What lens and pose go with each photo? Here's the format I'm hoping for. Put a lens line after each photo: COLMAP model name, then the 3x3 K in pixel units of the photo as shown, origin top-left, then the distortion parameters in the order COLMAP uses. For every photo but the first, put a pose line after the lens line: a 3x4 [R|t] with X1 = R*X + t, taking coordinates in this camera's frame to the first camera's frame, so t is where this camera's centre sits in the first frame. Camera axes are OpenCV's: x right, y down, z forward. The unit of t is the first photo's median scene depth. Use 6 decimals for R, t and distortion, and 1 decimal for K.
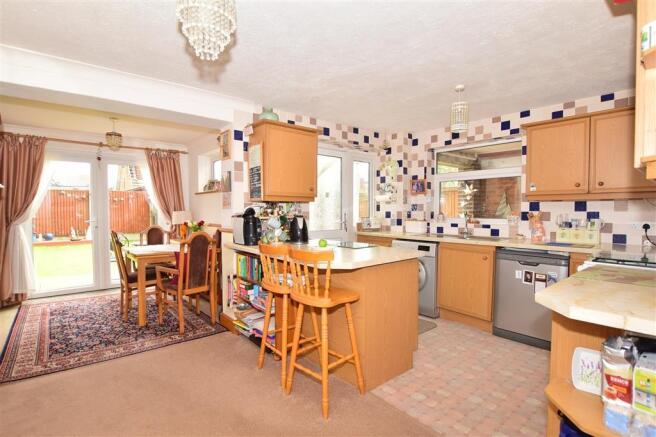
lens RADIAL K [[320.1, 0, 326.1], [0, 320.1, 219.7], [0, 0, 1]] dist [-0.021903, 0.000703]
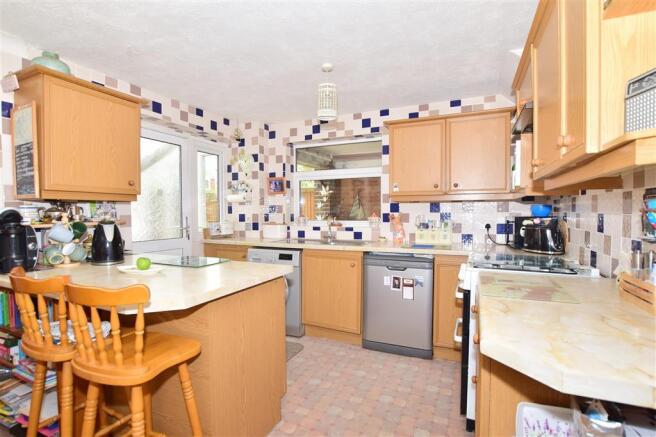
lens RADIAL K [[320.1, 0, 326.1], [0, 320.1, 219.7], [0, 0, 1]] dist [-0.021903, 0.000703]
pose [[0.899090, -0.015504, 0.437490, 0.033211], [0.018485, 0.999826, -0.002556, -0.006069], [-0.437374, 0.010385, 0.899220, 0.198650]]
